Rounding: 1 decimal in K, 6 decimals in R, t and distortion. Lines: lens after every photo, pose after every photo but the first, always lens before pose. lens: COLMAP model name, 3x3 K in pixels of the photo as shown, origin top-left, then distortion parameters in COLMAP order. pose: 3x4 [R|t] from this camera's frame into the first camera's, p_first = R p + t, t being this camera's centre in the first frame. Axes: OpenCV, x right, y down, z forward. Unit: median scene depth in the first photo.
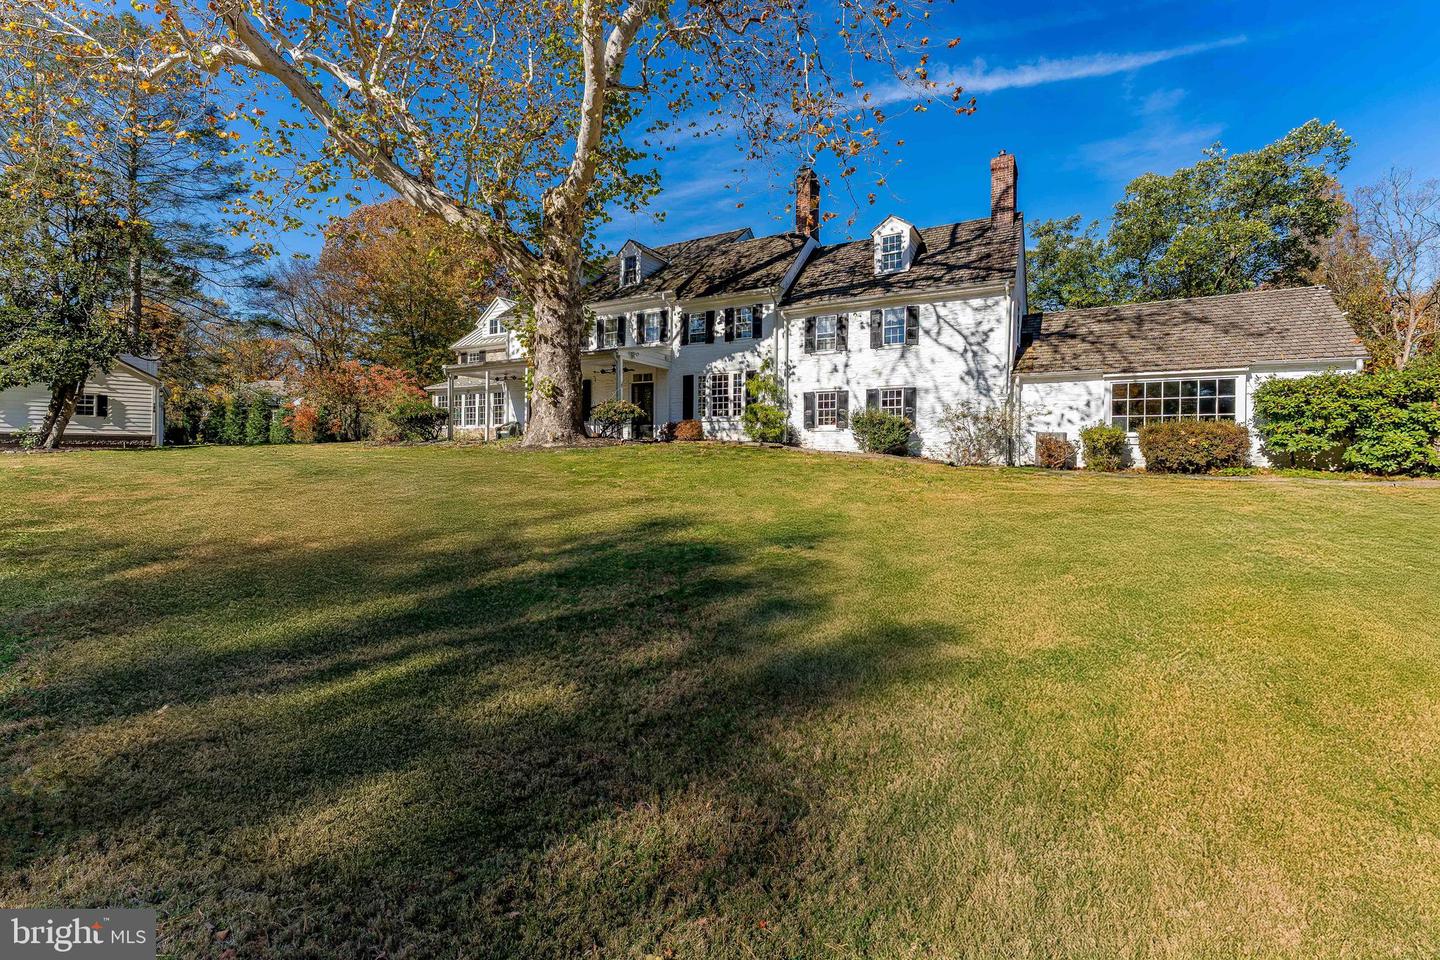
lens RADIAL K [[679.9, 0, 713.5], [0, 679.9, 449.9], [0, 0, 1]] dist [0.002452, -0.000036]
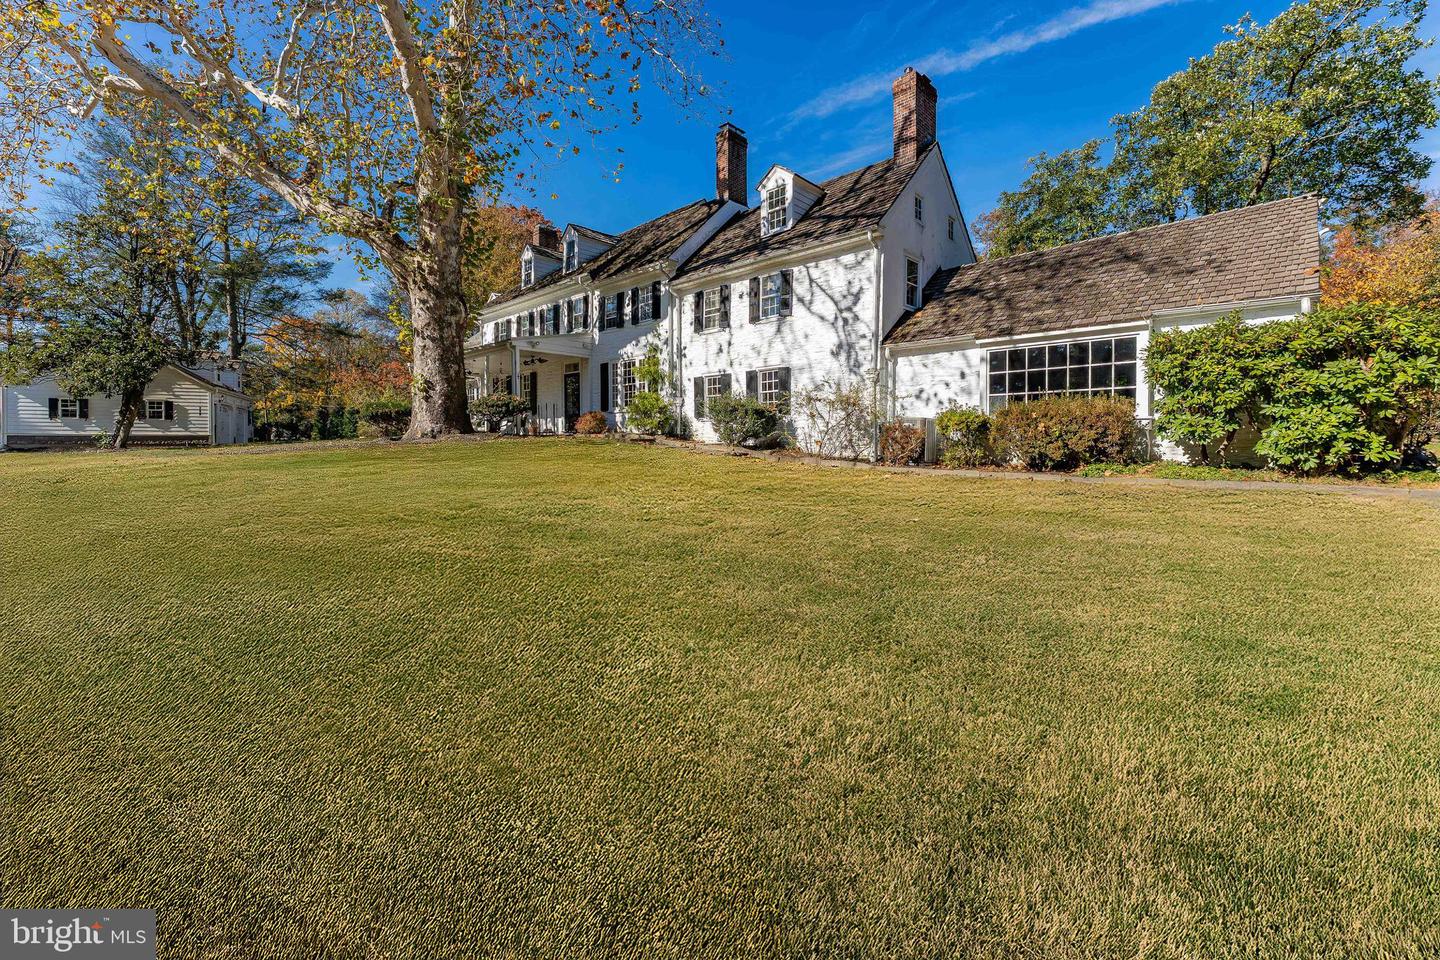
lens RADIAL K [[682.0, 0, 723.9], [0, 682.0, 445.3], [0, 0, 1]] dist [0.001055, 0.000273]
pose [[0.967093, -0.010209, -0.254218, 0.419626], [0.012083, 0.999910, 0.005811, -0.001123], [0.254136, -0.008691, 0.967129, 0.162602]]
